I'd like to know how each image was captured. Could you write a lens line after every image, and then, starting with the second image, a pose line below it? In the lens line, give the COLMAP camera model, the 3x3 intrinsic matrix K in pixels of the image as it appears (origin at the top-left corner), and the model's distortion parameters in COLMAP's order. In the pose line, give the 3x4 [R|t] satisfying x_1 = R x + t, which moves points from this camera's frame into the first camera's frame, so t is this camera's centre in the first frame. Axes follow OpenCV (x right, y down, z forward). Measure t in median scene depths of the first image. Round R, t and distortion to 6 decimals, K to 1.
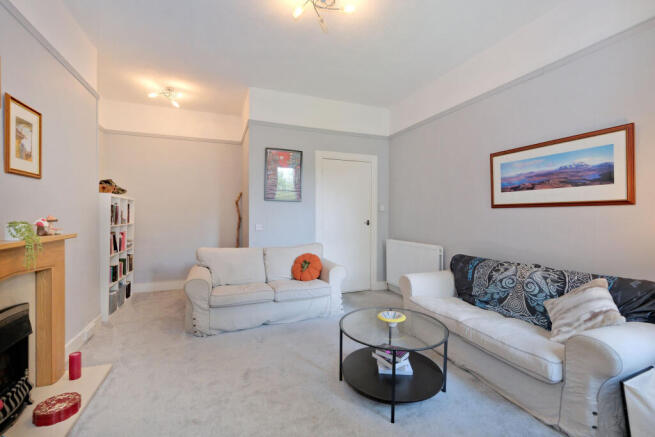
lens RADIAL K [[282.0, 0, 327.5], [0, 282.0, 218.5], [0, 0, 1]] dist [0.000799, -0.000305]
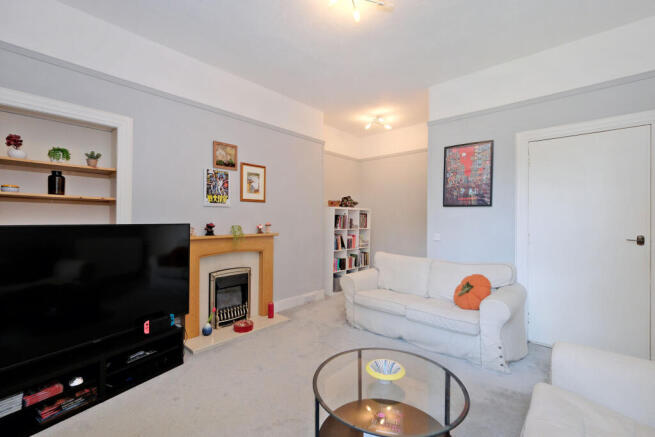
lens RADIAL K [[282.0, 0, 327.5], [0, 282.0, 218.5], [0, 0, 1]] dist [0.000799, -0.000305]
pose [[0.450087, -0.002035, -0.892982, 0.482331], [-0.016919, 0.999798, -0.010806, -0.013942], [0.892824, 0.019973, 0.449962, 0.327155]]
